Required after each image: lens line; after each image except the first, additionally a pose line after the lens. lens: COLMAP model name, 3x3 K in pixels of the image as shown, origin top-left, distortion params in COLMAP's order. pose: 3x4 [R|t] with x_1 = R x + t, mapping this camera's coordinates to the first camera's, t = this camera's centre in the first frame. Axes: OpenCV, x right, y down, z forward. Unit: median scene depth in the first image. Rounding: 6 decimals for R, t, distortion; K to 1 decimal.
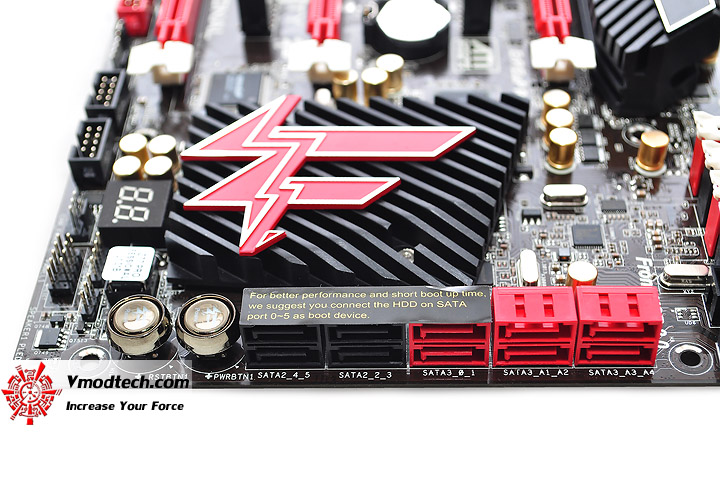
lens RADIAL K [[1198.1, 0, 360.0], [0, 1198.1, 239.0], [0, 0, 1]] dist [-0.028601, -0.027098]
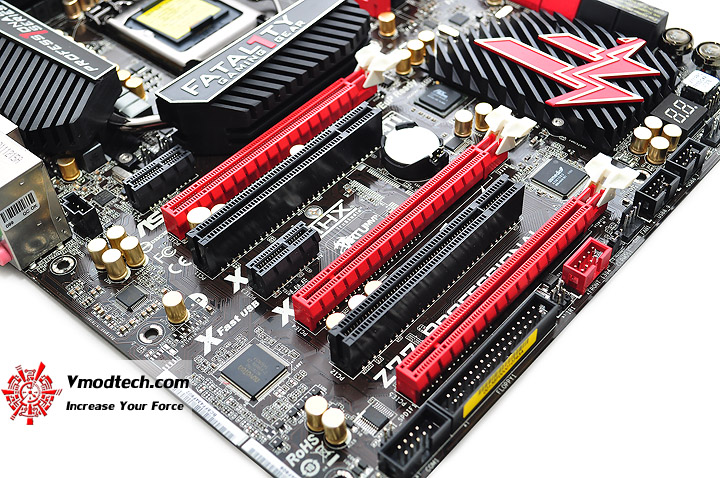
lens RADIAL K [[956.8, 0, 360.0], [0, 956.8, 239.0], [0, 0, 1]] dist [-0.021175, 0.013785]
pose [[-0.765215, -0.415370, 0.491848, -0.558361], [0.504540, 0.087591, 0.858933, -1.312681], [-0.399857, 0.905425, 0.142545, 1.153307]]
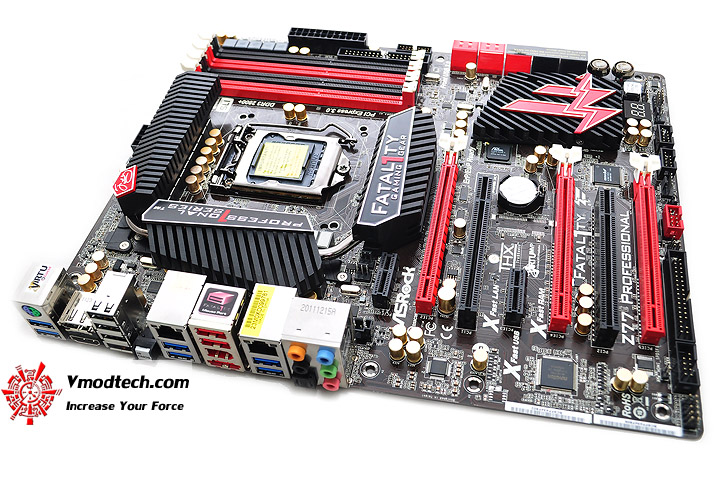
lens RADIAL K [[718.0, 0, 371.1], [0, 718.0, 205.2], [0, 0, 1]] dist [-0.070543, 0.004954]
pose [[-0.982545, -0.067119, 0.173493, 0.090731], [0.176697, -0.045133, 0.983230, -1.623186], [-0.058163, 0.996724, 0.056205, 1.161045]]
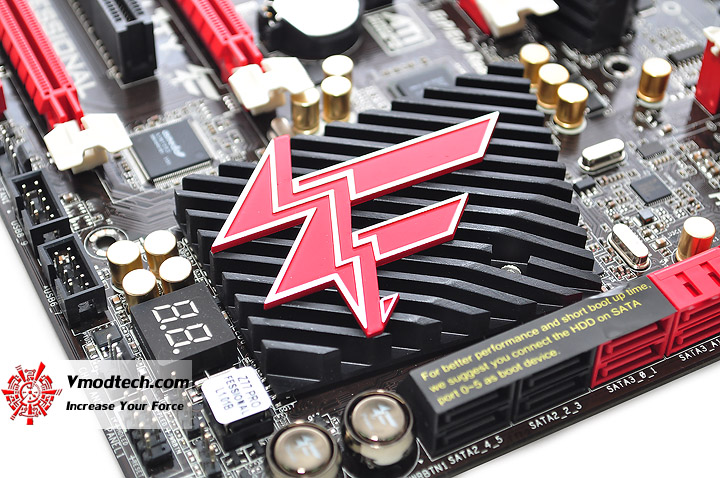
lens RADIAL K [[1433.5, 0, 360.0], [0, 1433.5, 239.0], [0, 0, 1]] dist [0.046261, 0.092305]
pose [[0.871886, -0.319189, 0.371393, -0.430320], [0.302191, 0.947463, 0.104857, -0.150318], [-0.385350, 0.020808, 0.922536, 0.060374]]
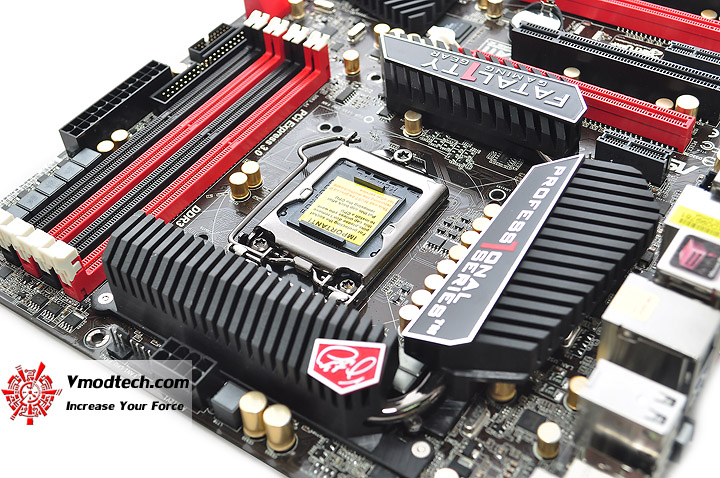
lens RADIAL K [[956.8, 0, 360.0], [0, 956.8, 239.0], [0, 0, 1]] dist [-0.021175, 0.013785]
pose [[-0.532817, 0.652790, -0.538490, 1.190933], [-0.525024, 0.244051, 0.815346, -1.184507], [0.663668, 0.717150, 0.212696, 0.943098]]
